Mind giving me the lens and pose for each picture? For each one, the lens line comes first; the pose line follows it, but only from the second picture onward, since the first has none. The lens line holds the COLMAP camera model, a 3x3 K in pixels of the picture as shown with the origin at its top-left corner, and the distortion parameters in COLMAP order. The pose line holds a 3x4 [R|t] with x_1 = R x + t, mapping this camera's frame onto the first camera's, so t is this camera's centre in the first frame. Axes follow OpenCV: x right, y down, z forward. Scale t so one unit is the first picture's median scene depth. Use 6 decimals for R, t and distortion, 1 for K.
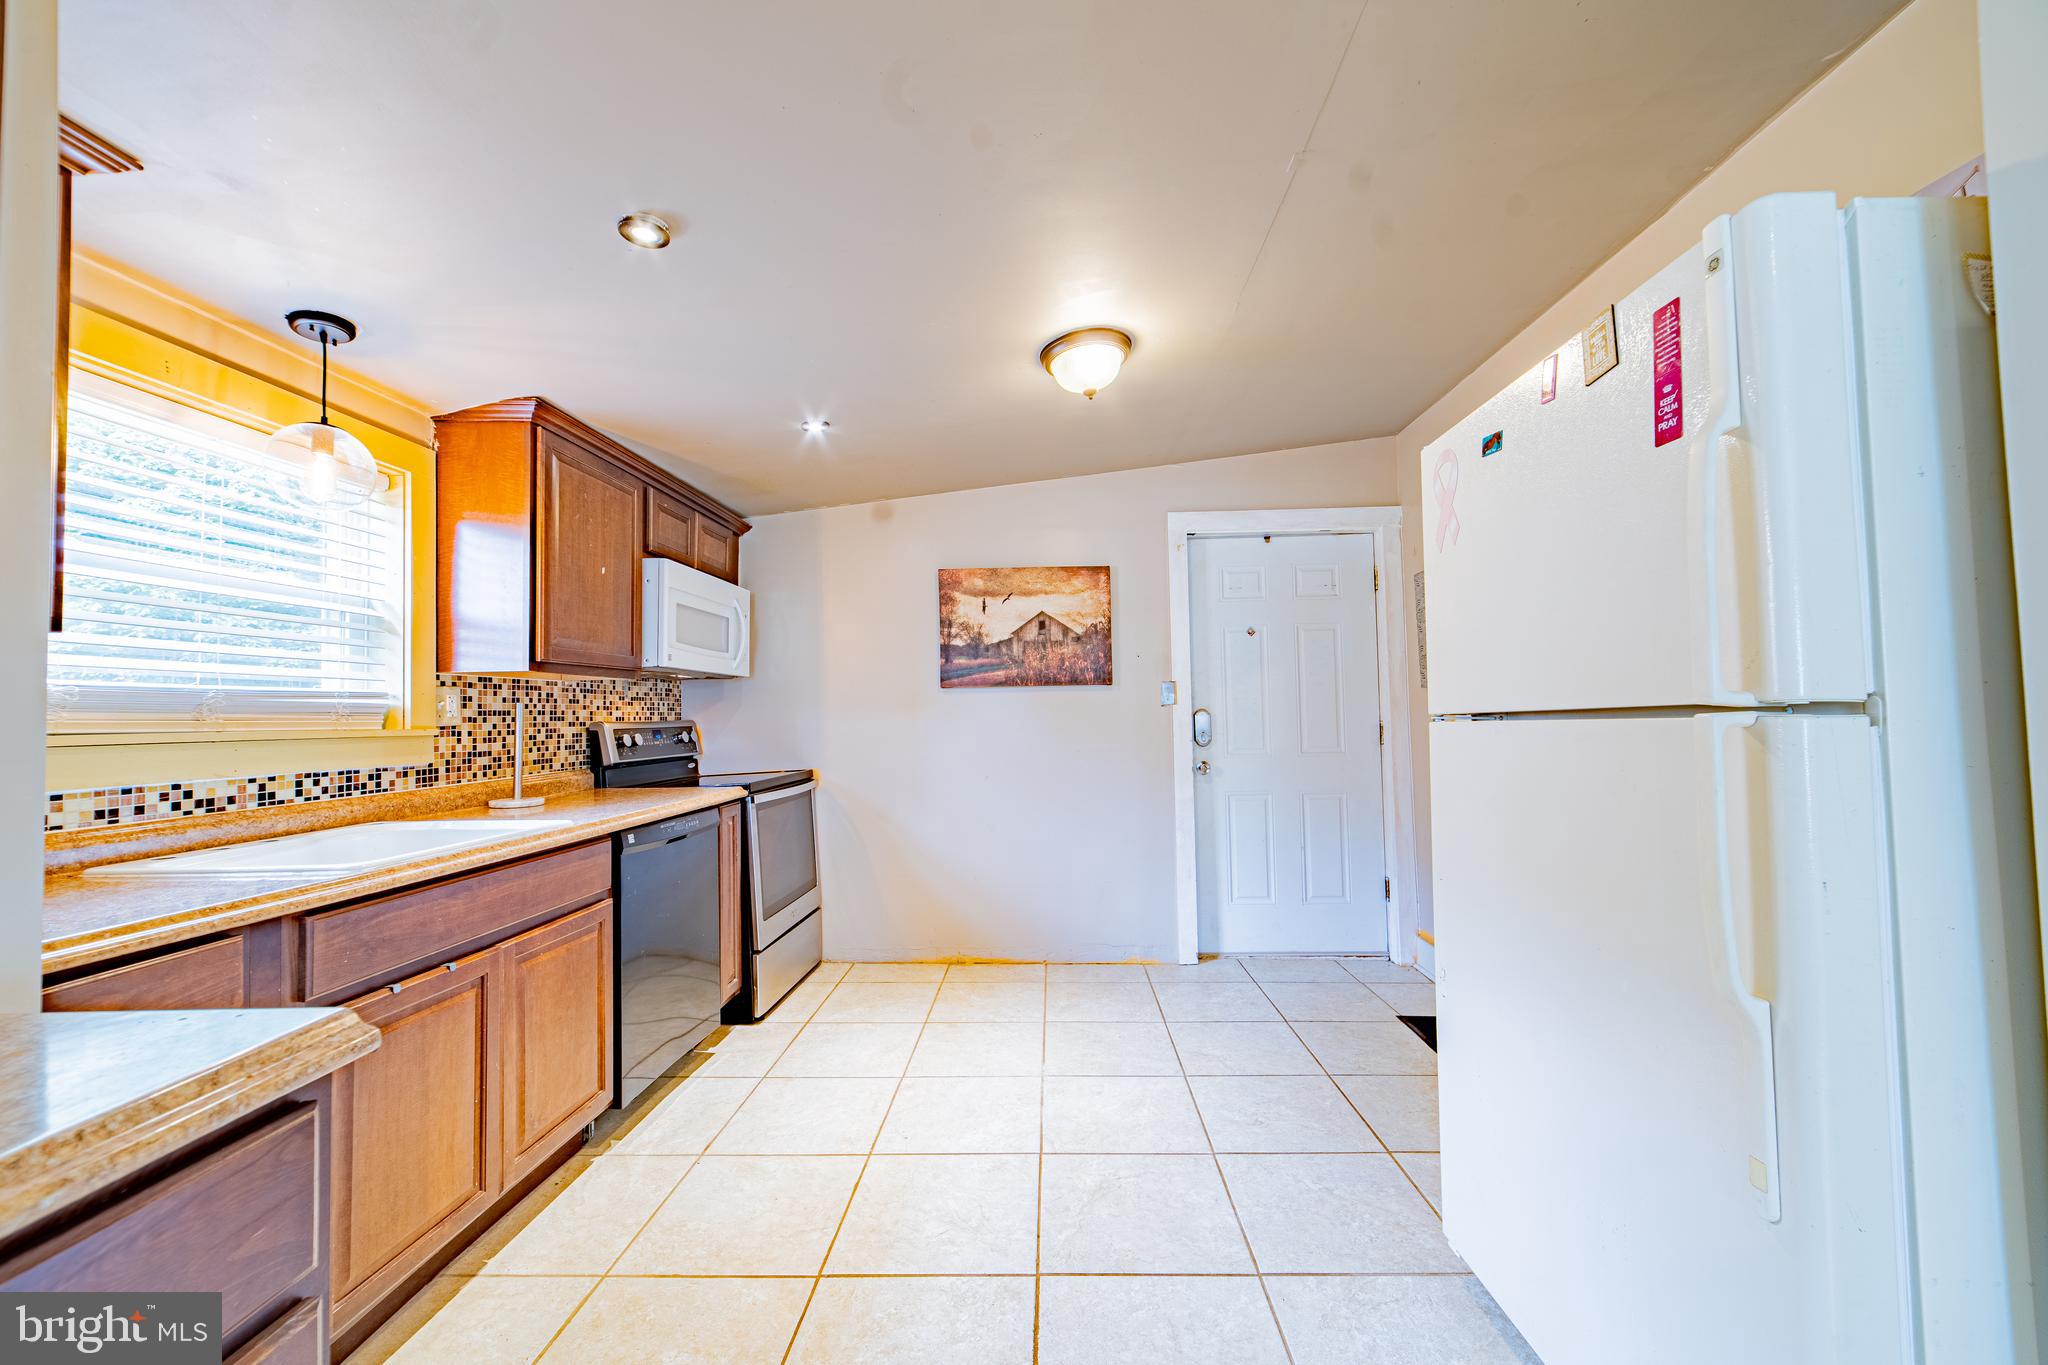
lens RADIAL K [[805.1, 0, 1022.4], [0, 805.1, 683.6], [0, 0, 1]] dist [0.003304, -0.000055]
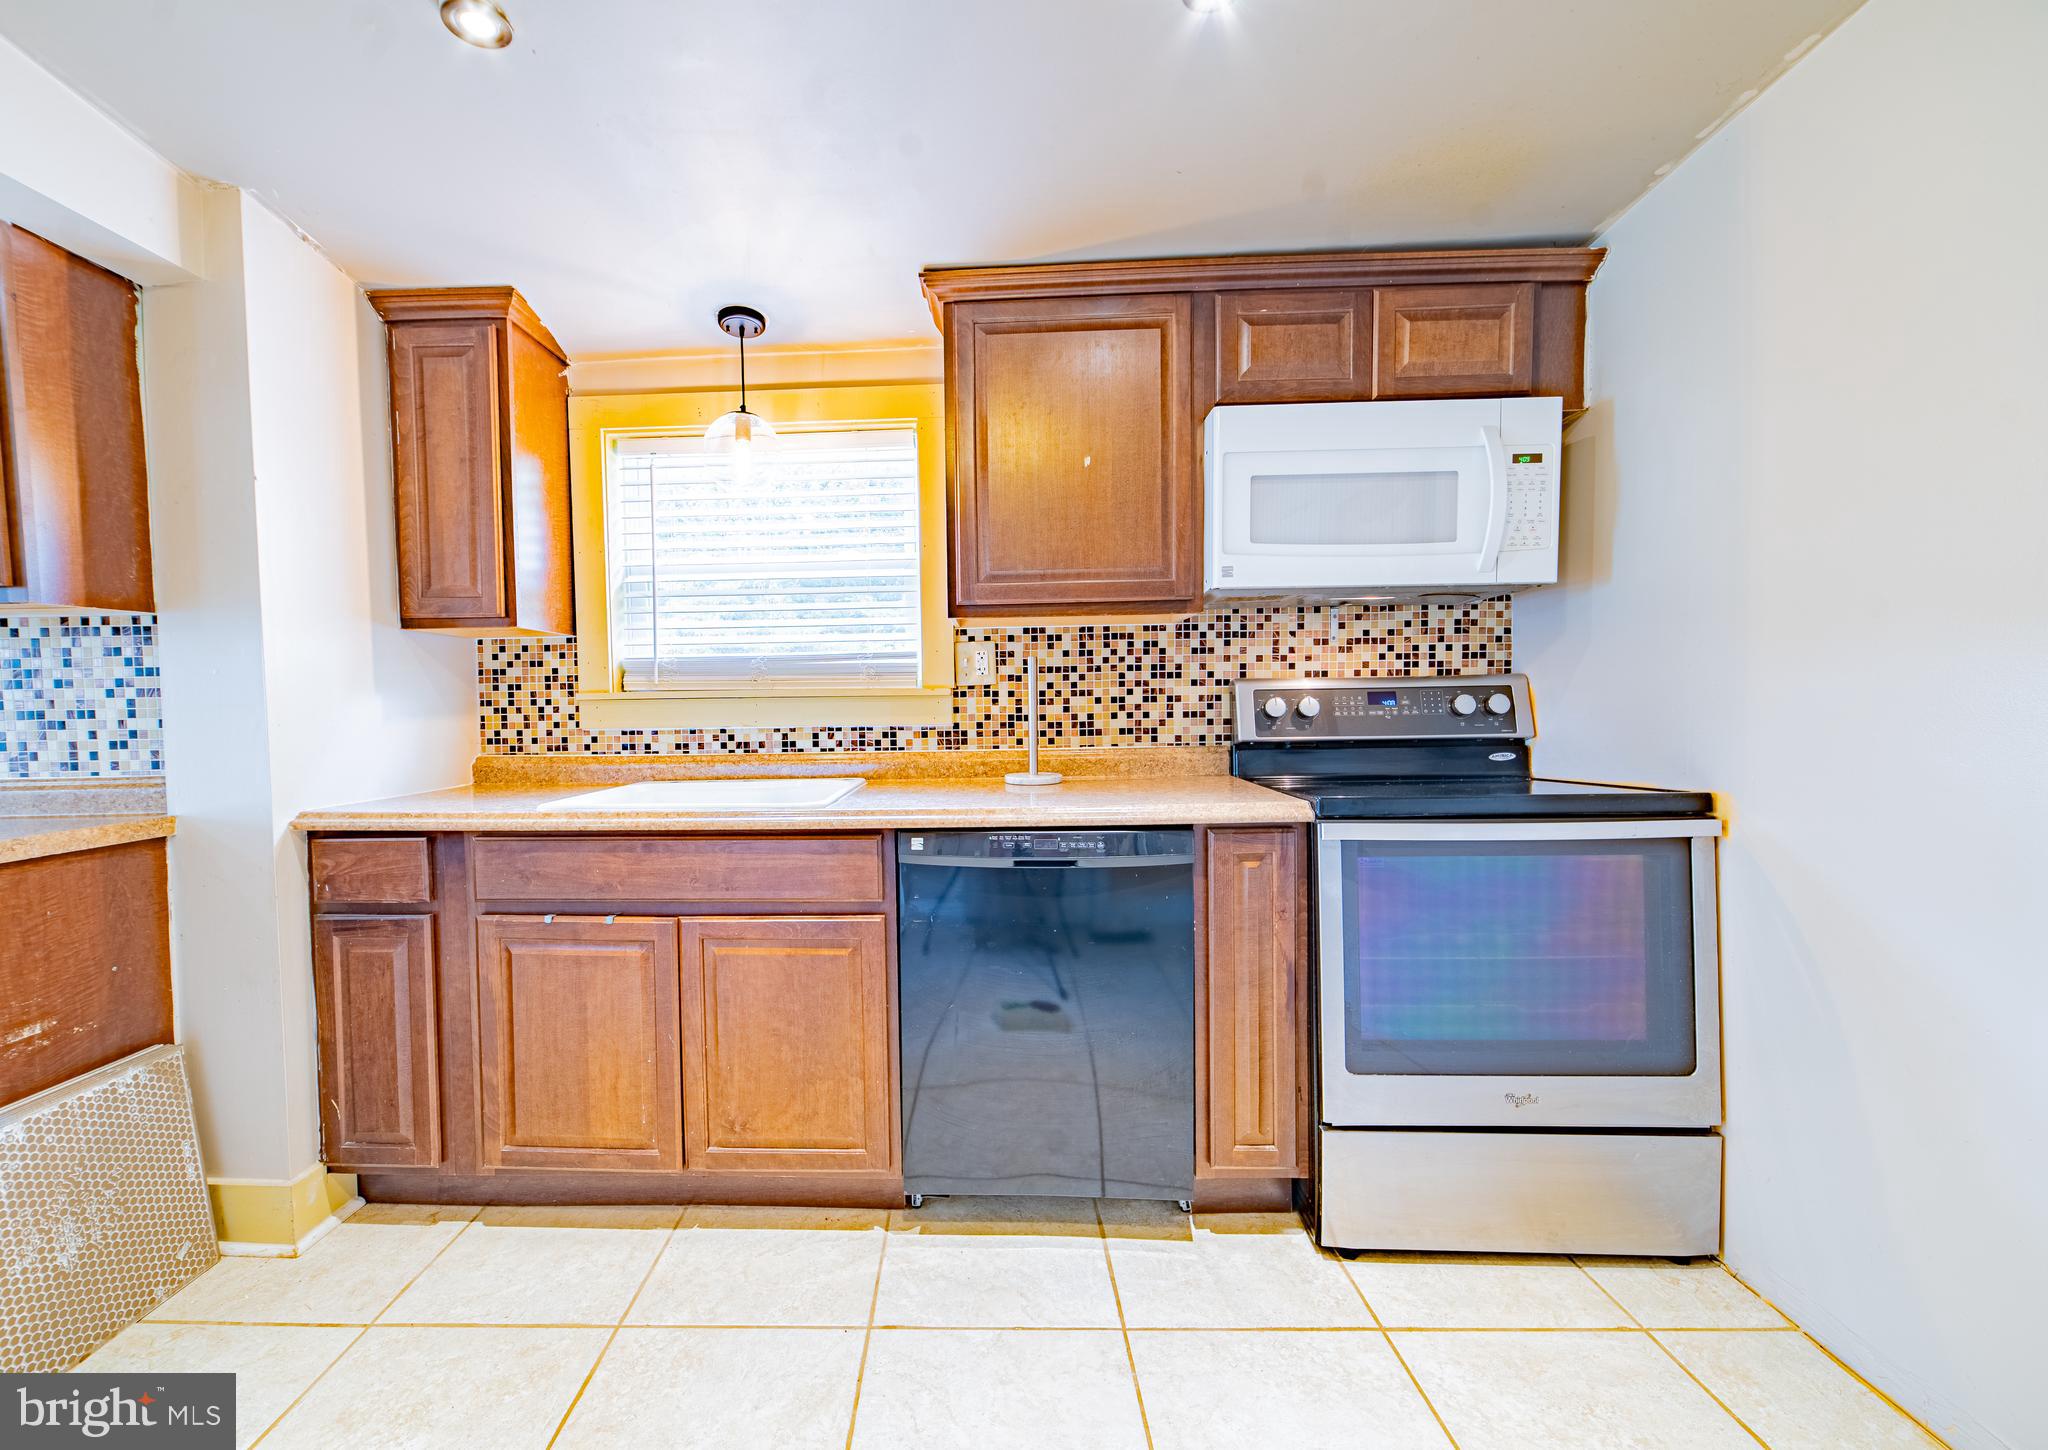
lens RADIAL K [[850.8, 0, 984.1], [0, 850.8, 733.2], [0, 0, 1]] dist [0.000978, 0.000530]
pose [[0.013593, 0.059362, -0.998144, 0.249333], [0.053730, 0.996751, 0.060010, 0.049089], [0.998463, -0.054446, 0.010359, 0.988829]]
